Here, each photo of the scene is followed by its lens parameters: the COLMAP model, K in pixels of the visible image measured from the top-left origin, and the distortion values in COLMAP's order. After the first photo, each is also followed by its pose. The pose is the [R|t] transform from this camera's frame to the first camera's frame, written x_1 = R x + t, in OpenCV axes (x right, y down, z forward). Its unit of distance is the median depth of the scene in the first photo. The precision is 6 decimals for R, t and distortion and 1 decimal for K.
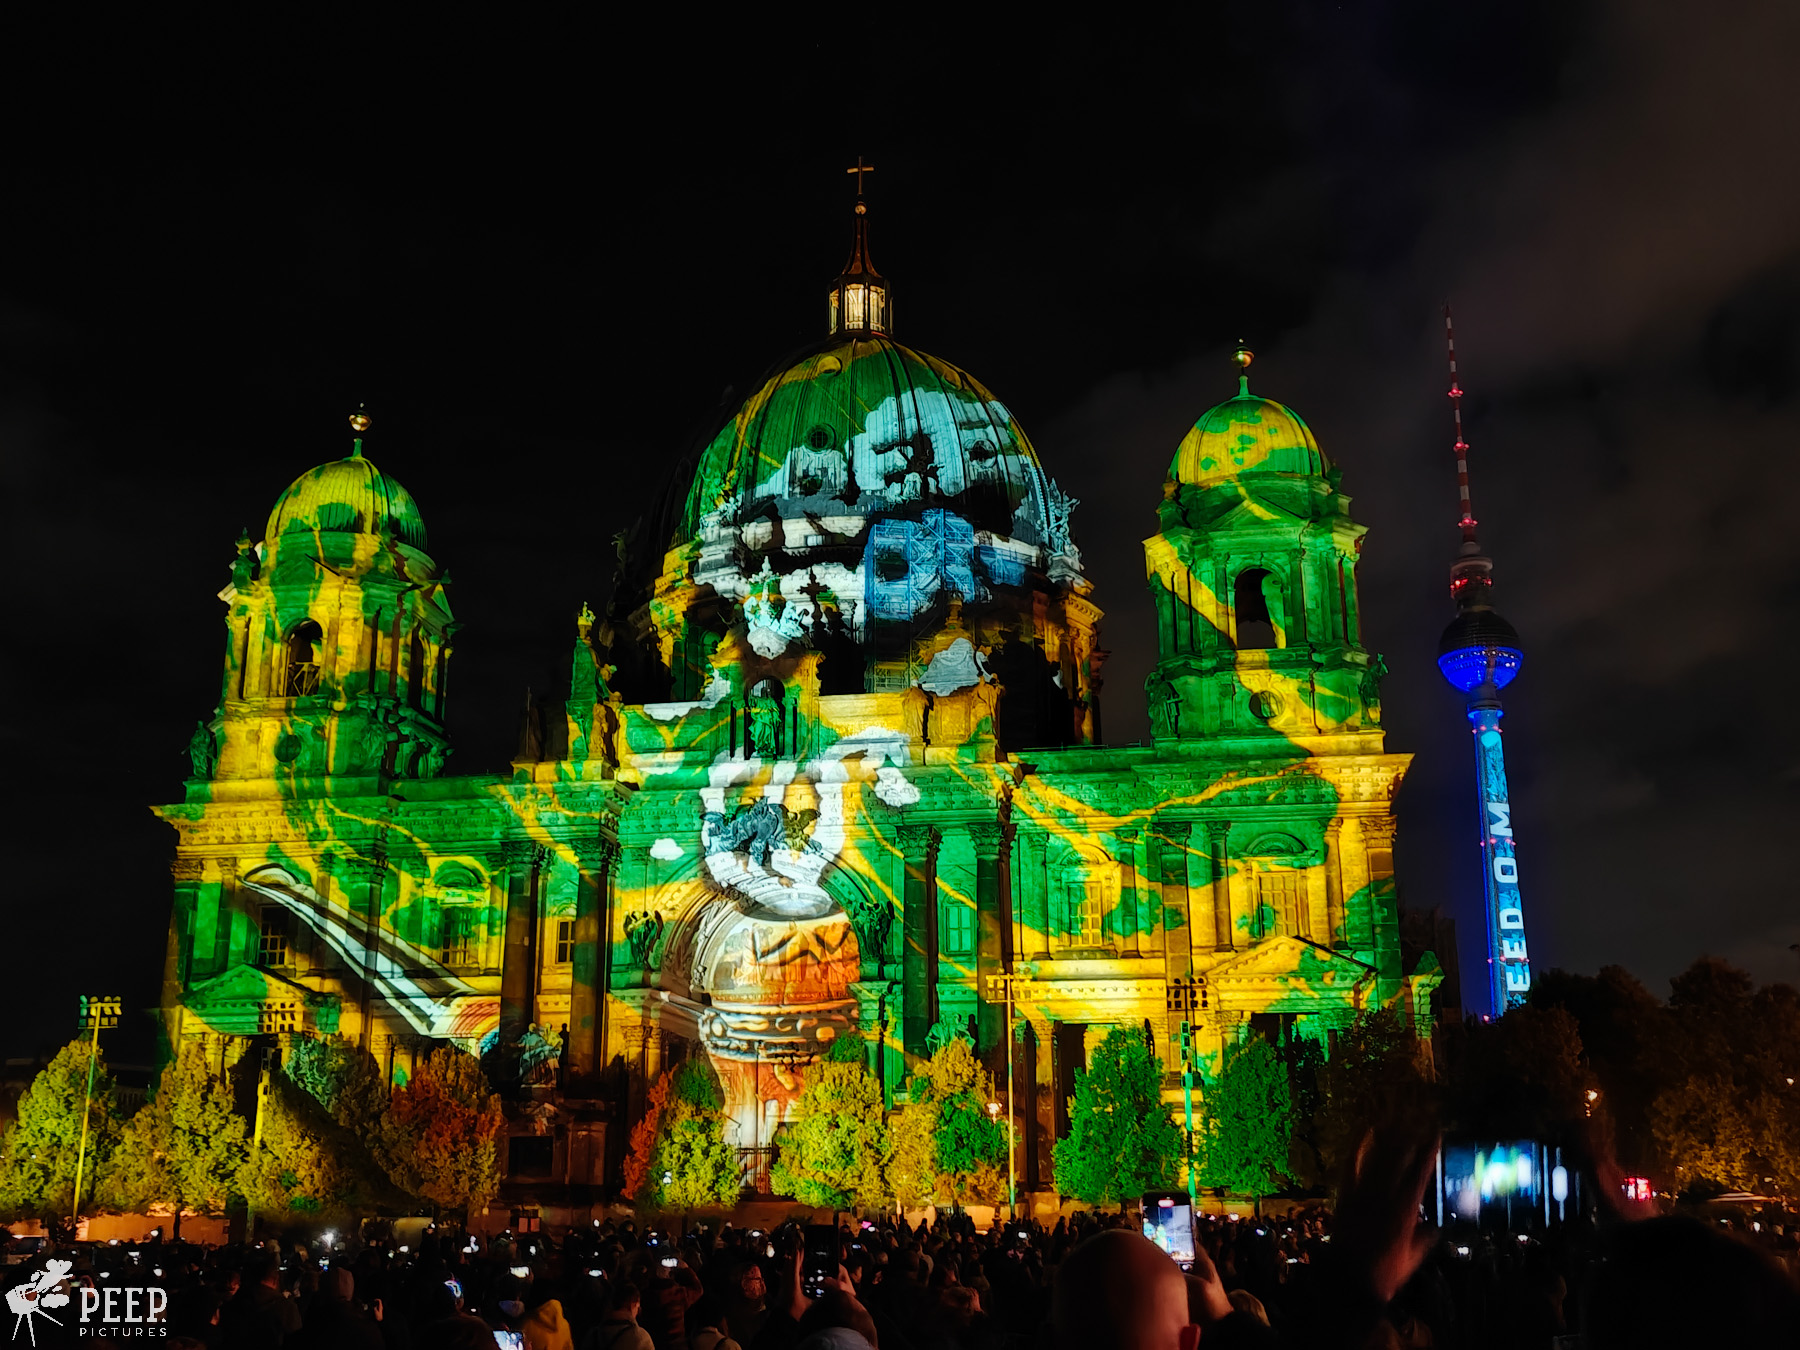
lens RADIAL K [[1839.6, 0, 908.1], [0, 1839.6, 669.6], [0, 0, 1]] dist [0.031110, 0.000000]
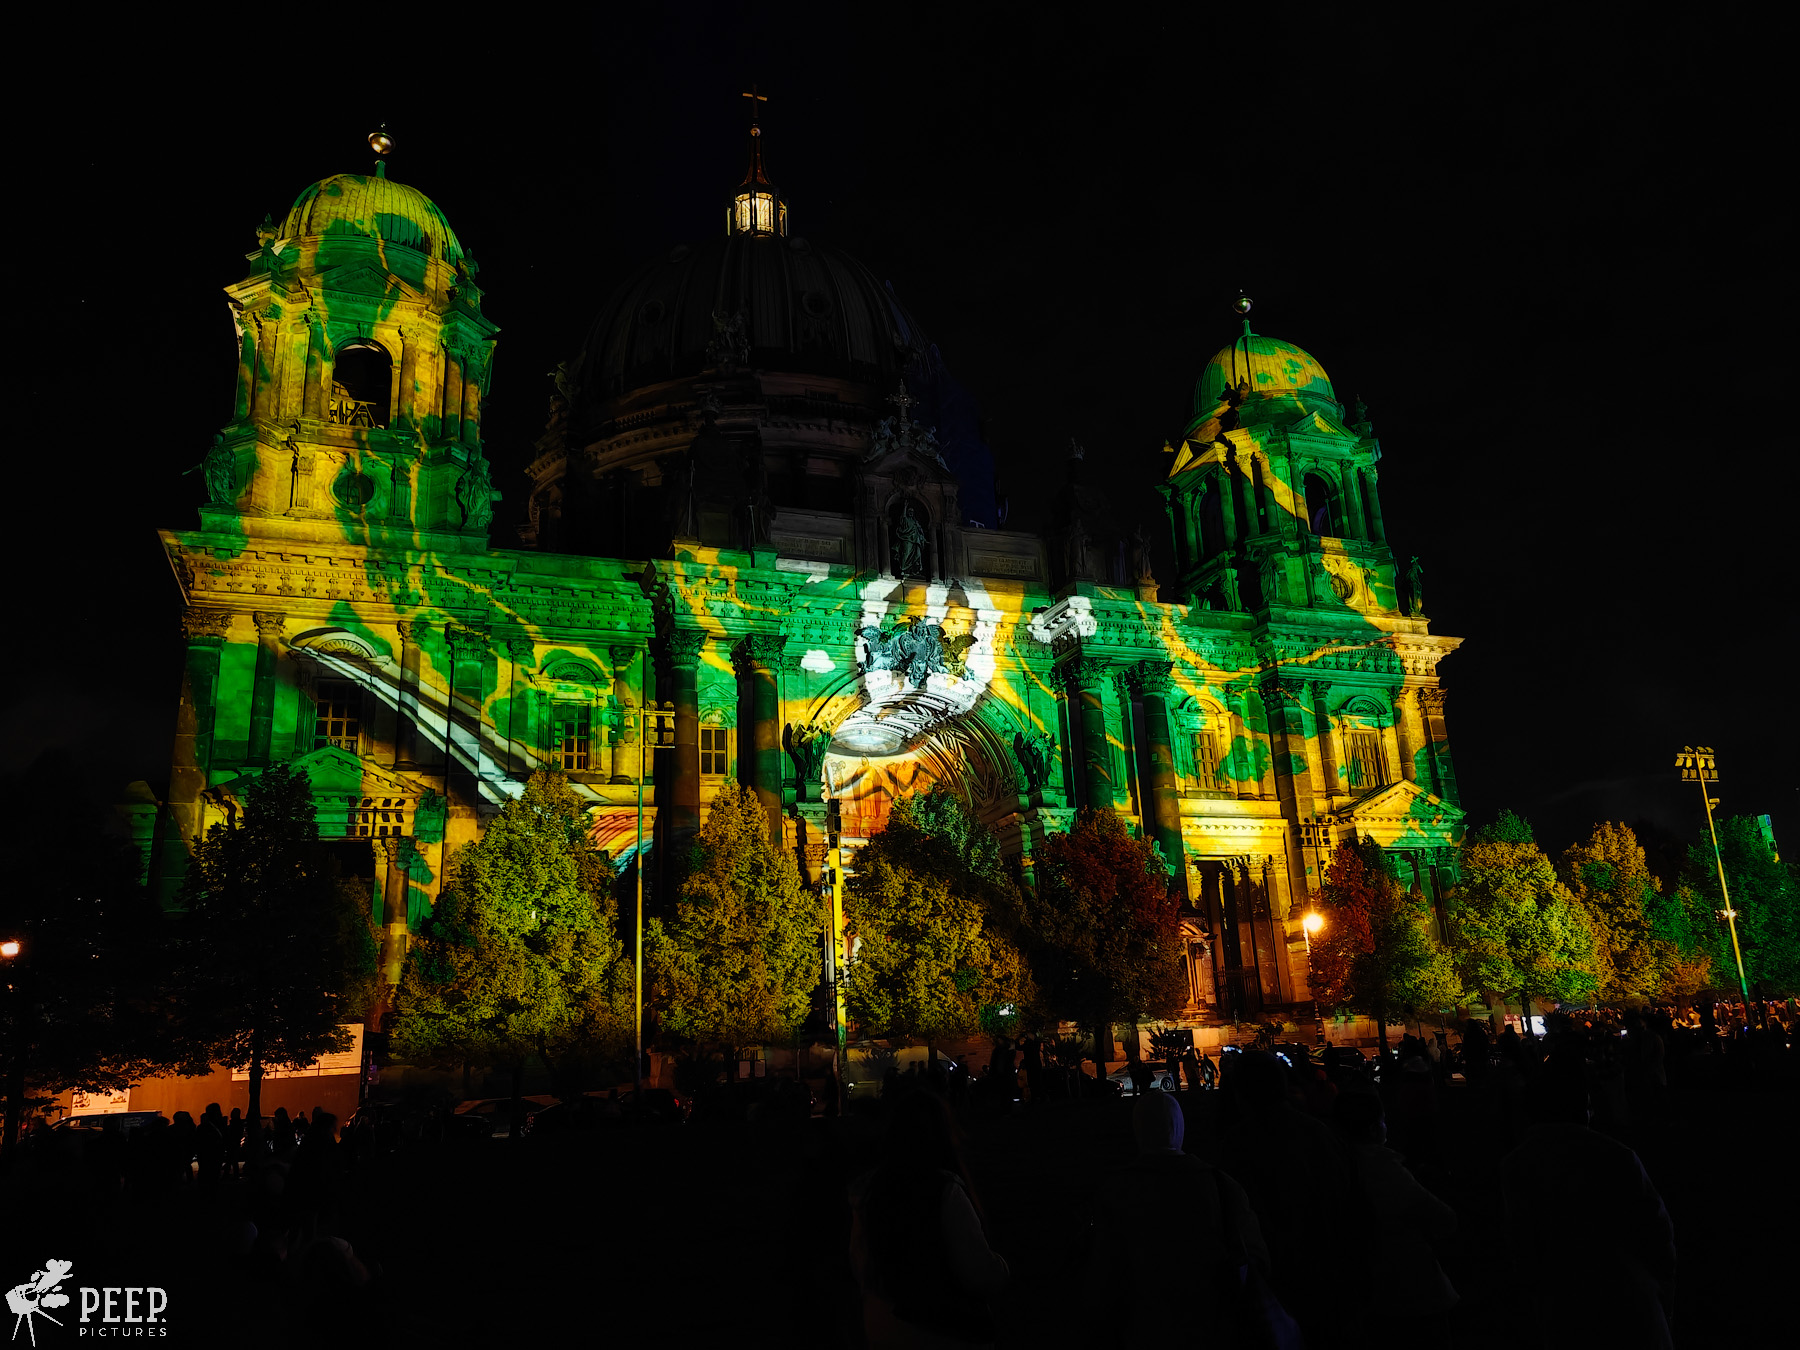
lens RADIAL K [[1299.6, 0, 906.1], [0, 1299.6, 672.6], [0, 0, 1]] dist [0.026211, 0.012334]
pose [[0.866767, 0.104339, 0.487677, -0.410324], [-0.095894, 0.994491, -0.042336, 0.126631], [-0.489407, -0.010070, 0.871997, 0.408050]]
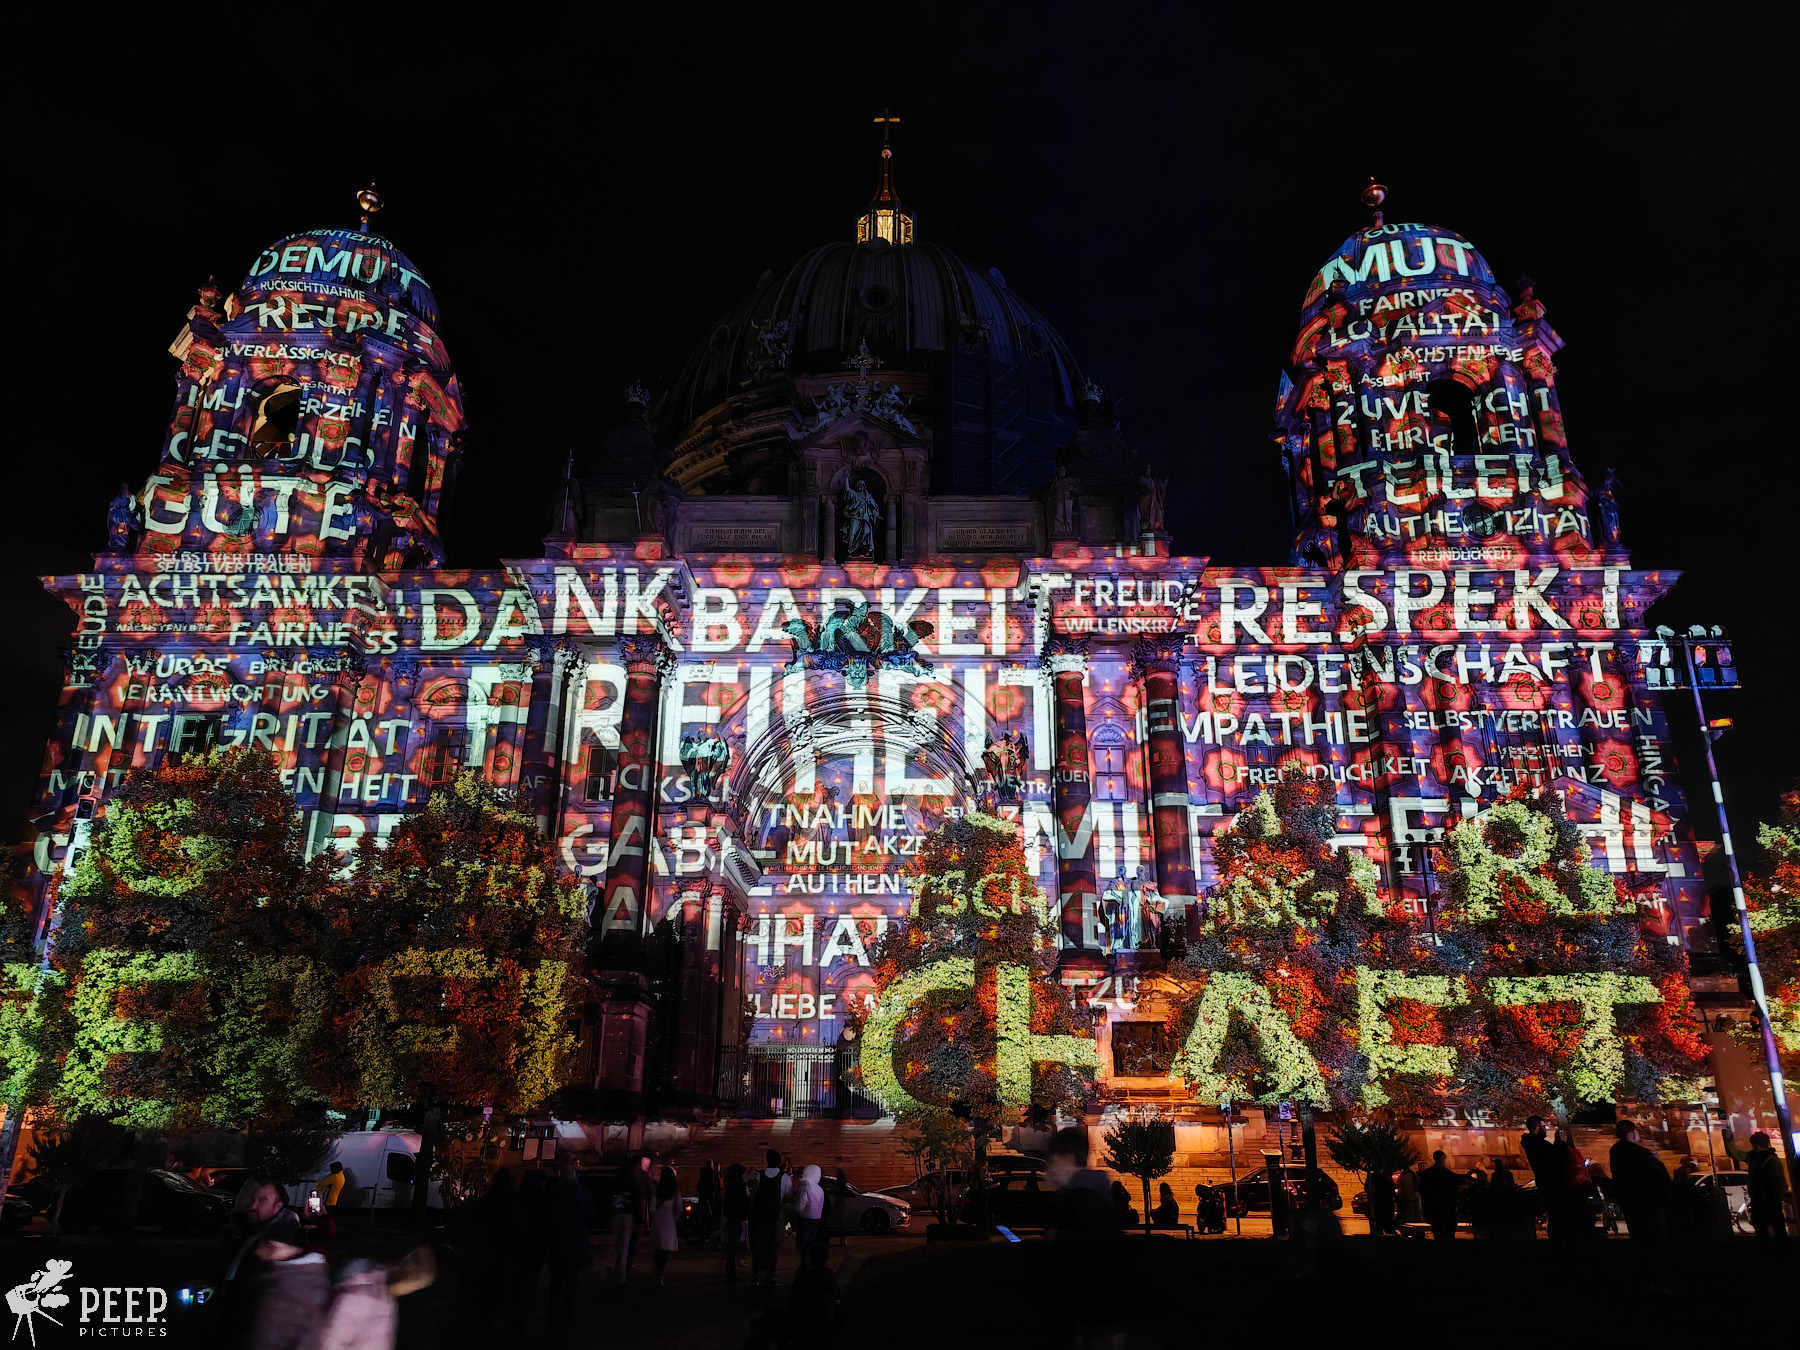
lens RADIAL K [[1234.2, 0, 905.8], [0, 1234.2, 670.3], [0, 0, 1]] dist [0.032239, -0.007838]
pose [[0.989520, 0.058913, 0.131834, -0.128314], [-0.048412, 0.995498, -0.081486, 0.139936], [-0.136041, 0.074250, 0.987917, 0.463114]]
